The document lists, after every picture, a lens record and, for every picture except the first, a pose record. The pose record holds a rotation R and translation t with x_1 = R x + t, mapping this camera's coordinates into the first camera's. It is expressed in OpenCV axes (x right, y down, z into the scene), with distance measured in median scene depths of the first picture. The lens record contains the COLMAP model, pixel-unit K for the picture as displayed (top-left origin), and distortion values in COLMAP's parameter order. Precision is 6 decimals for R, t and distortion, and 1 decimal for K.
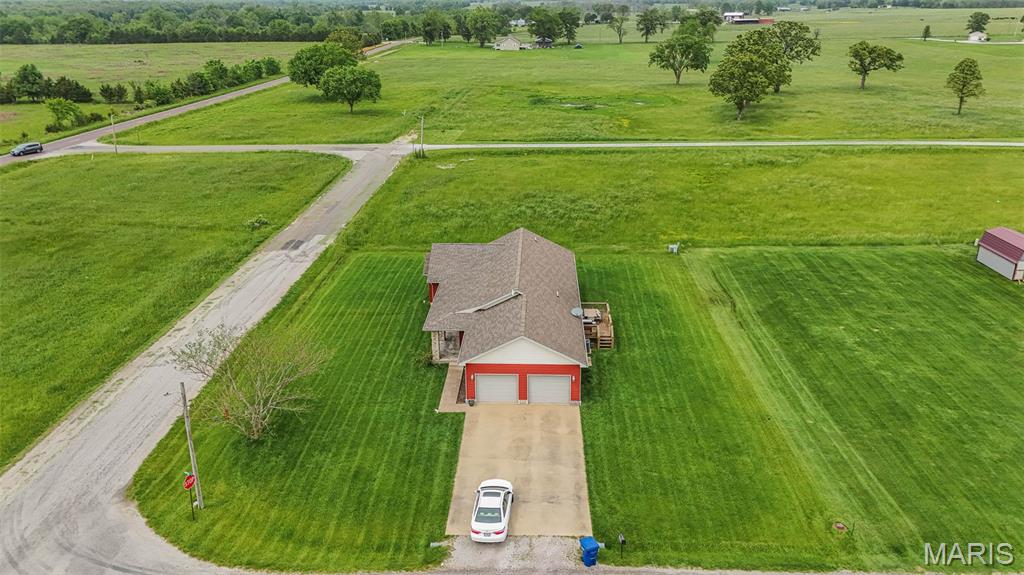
lens RADIAL K [[748.9, 0, 513.8], [0, 748.9, 294.7], [0, 0, 1]] dist [0.079801, -0.076552]
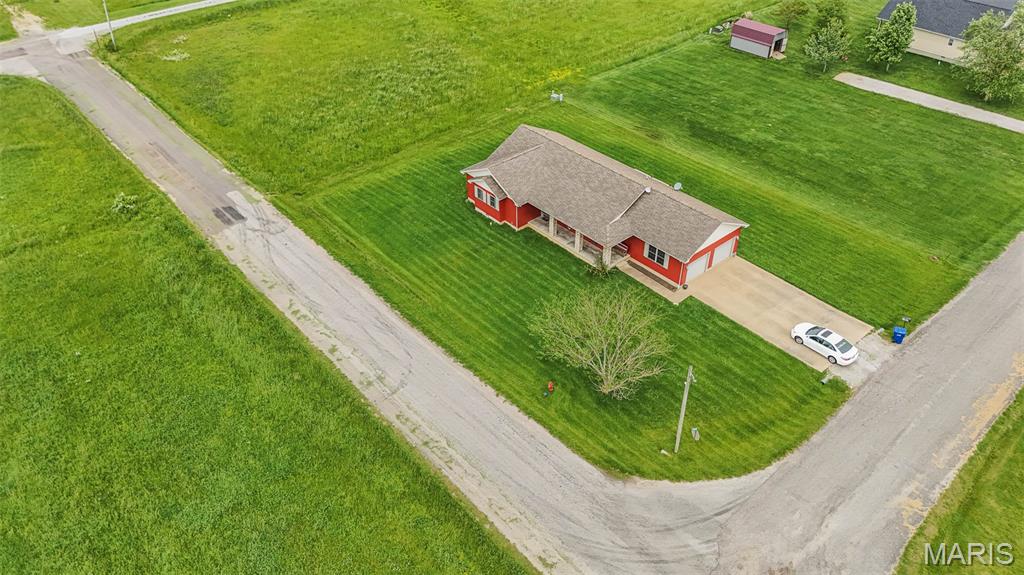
lens RADIAL K [[753.2, 0, 513.1], [0, 753.2, 285.4], [0, 0, 1]] dist [0.080493, -0.081005]
pose [[0.730559, -0.412252, 0.544364, -0.773185], [0.245605, 0.902481, 0.353846, -0.303577], [-0.637152, -0.124807, 0.760566, 0.184353]]
